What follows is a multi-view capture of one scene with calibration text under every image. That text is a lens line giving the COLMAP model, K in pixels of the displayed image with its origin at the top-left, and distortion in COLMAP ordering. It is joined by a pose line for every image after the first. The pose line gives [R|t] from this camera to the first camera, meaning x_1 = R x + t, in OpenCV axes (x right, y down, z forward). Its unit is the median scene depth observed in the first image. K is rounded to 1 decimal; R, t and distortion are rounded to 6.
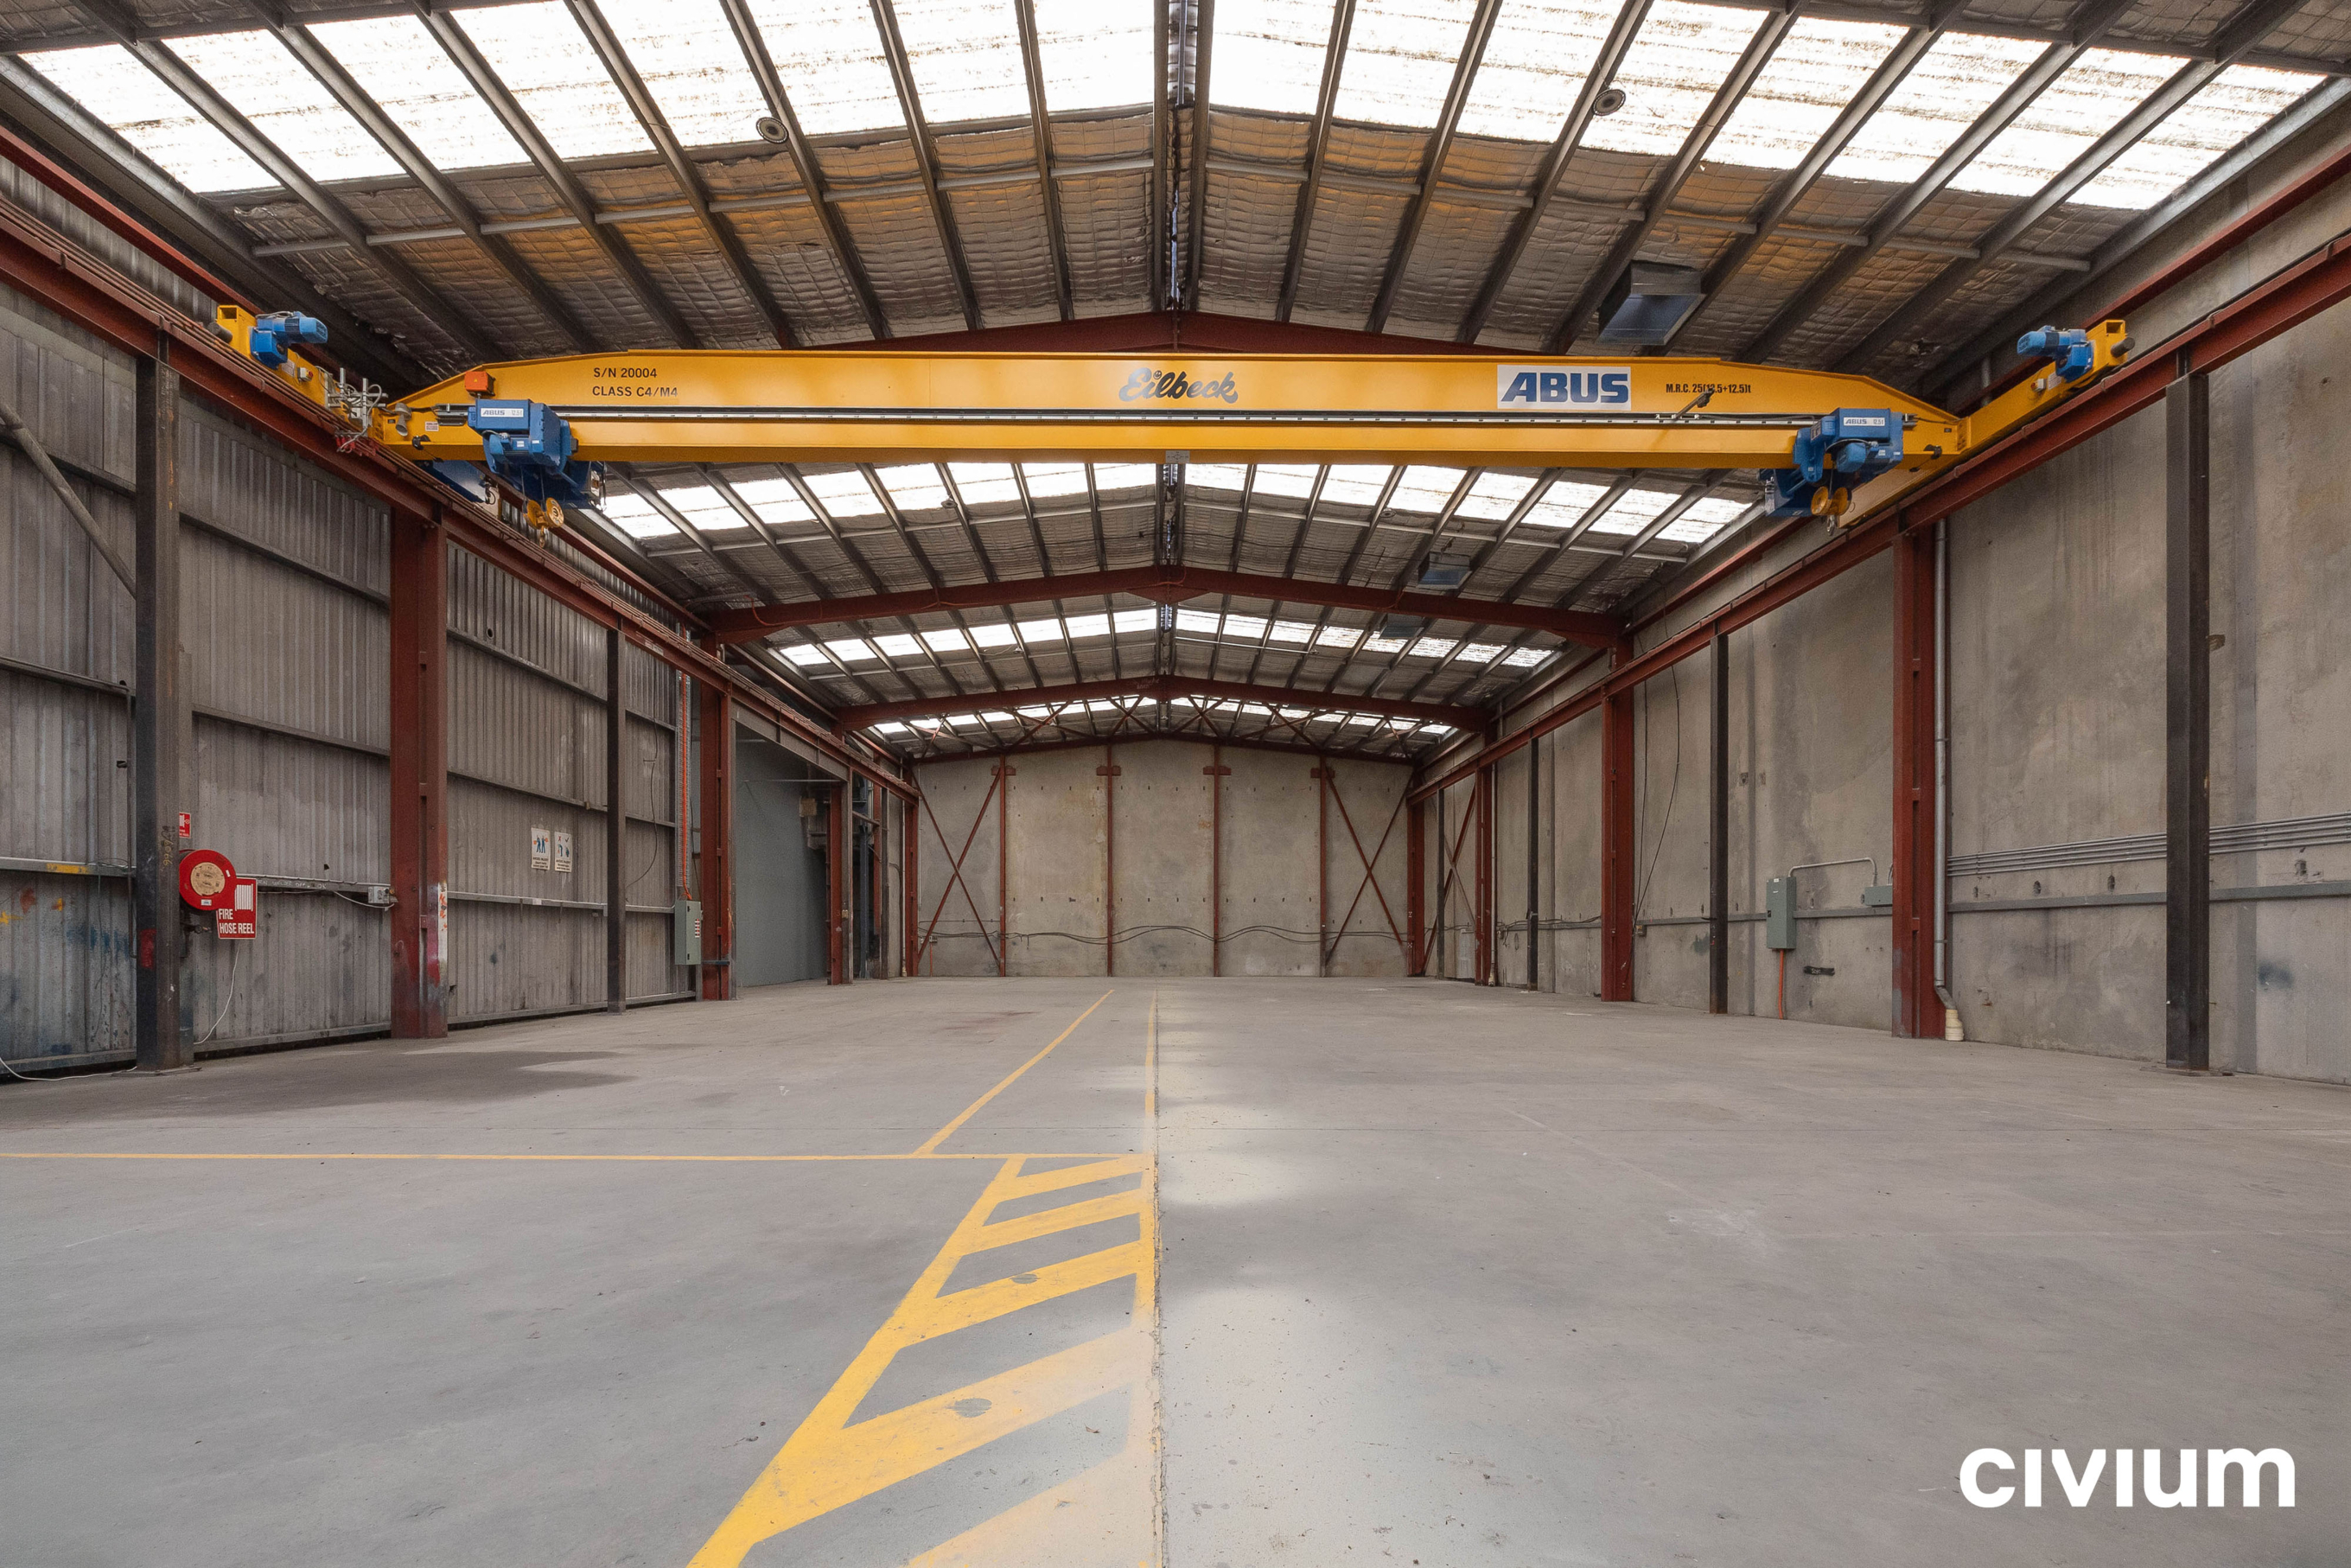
lens RADIAL K [[966.1, 0, 1290.7], [0, 966.1, 982.1], [0, 0, 1]] dist [0.000210, 0.000133]
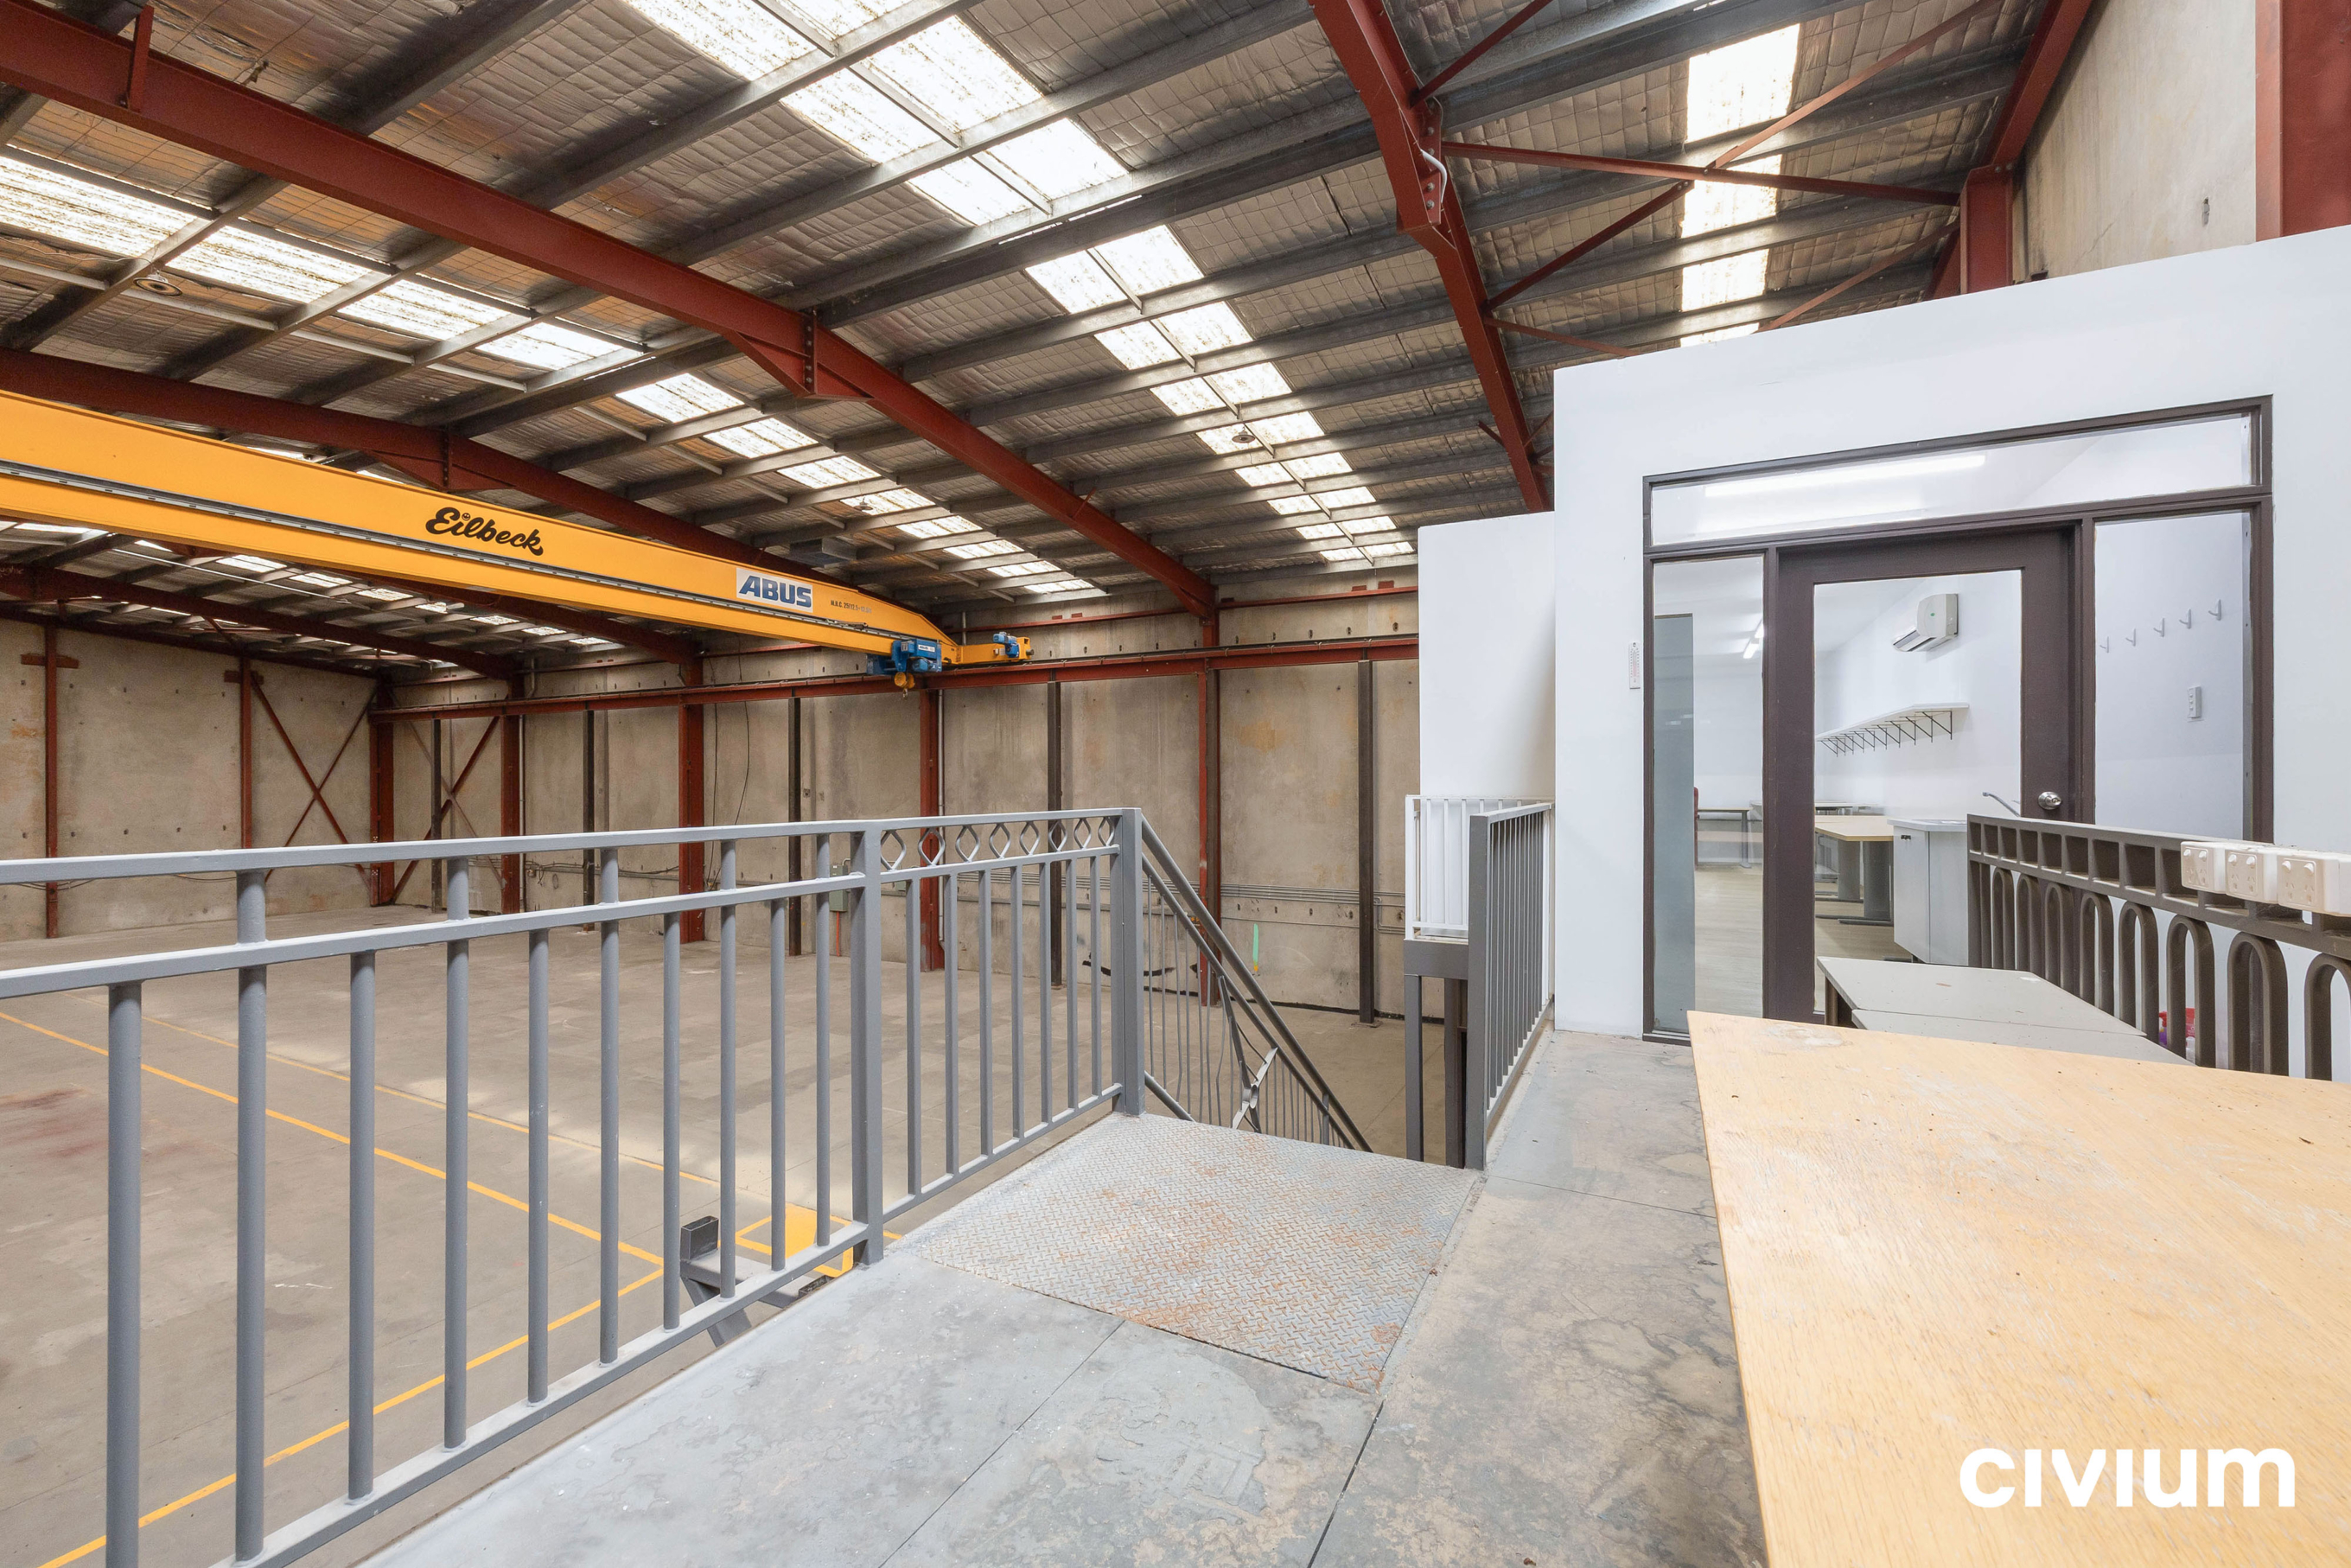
lens RADIAL K [[966.1, 0, 1167.4], [0, 966.1, 779.9], [0, 0, 1]] dist [0.000210, 0.000133]
pose [[0.499778, -0.010073, 0.866095, -0.539355], [0.000143, 0.999933, 0.011547, -0.249940], [-0.866154, -0.005647, 0.499746, -0.217181]]
